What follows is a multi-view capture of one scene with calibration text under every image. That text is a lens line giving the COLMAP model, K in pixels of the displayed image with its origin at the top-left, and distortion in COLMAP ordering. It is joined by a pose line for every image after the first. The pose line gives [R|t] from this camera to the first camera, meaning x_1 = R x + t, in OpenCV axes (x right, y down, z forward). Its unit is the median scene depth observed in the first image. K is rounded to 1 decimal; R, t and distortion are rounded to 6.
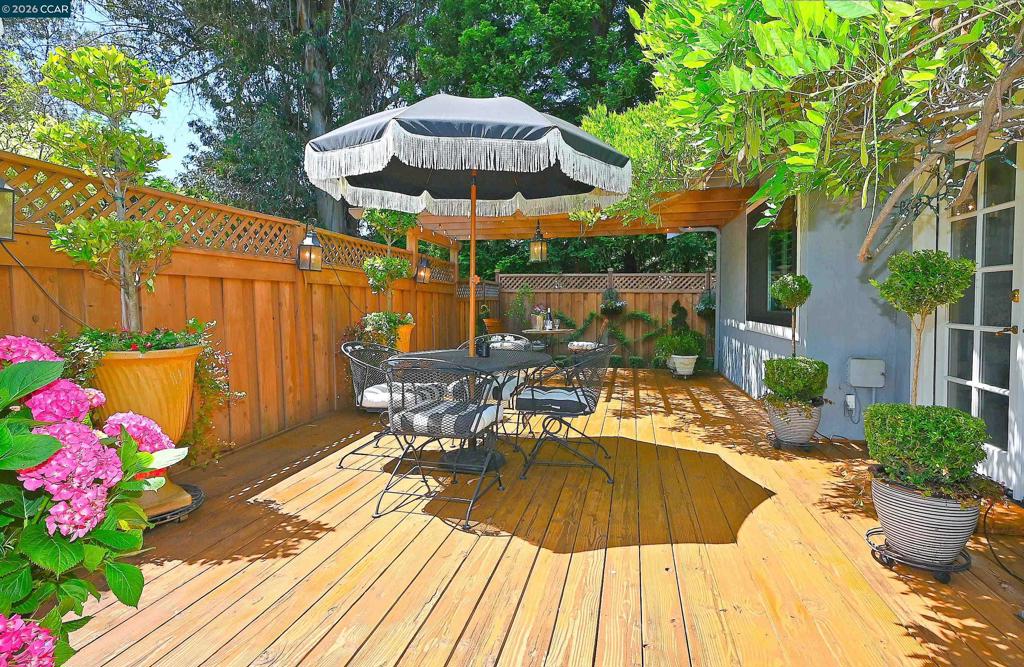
lens RADIAL K [[514.1, 0, 520.7], [0, 514.1, 308.3], [0, 0, 1]] dist [-0.000600, 0.000316]
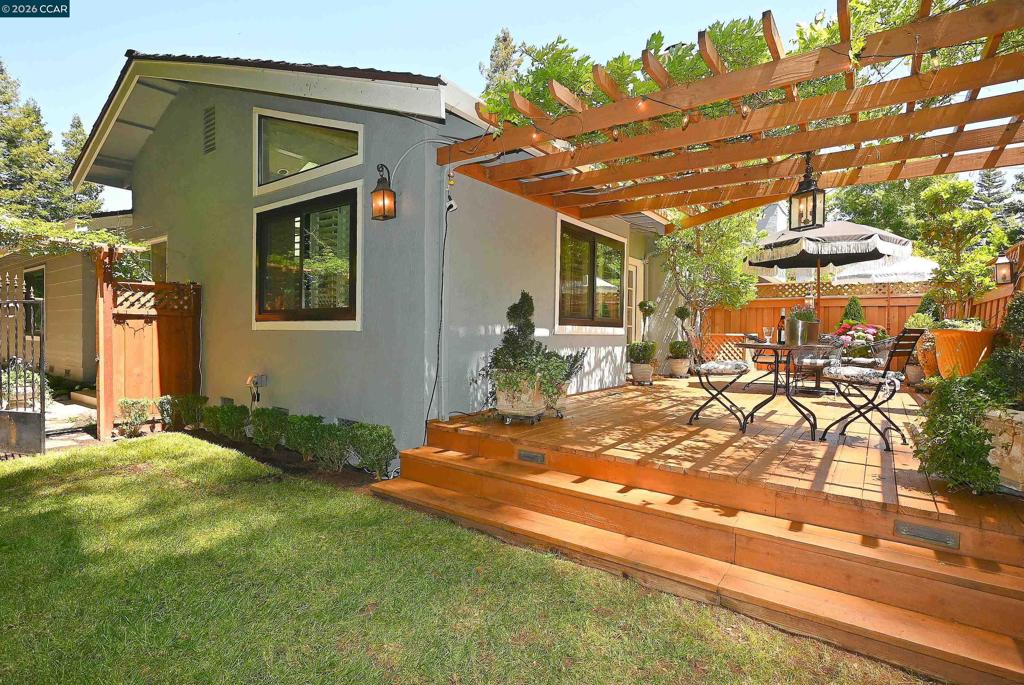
lens RADIAL K [[505.0, 0, 512.0], [0, 505.0, 342.5], [0, 0, 1]] dist [0.001202, 0.000646]
pose [[-0.915549, -0.015160, 0.401920, 0.192045], [-0.004282, 0.999600, 0.027951, 0.046280], [-0.402183, 0.023870, -0.915248, 3.019284]]
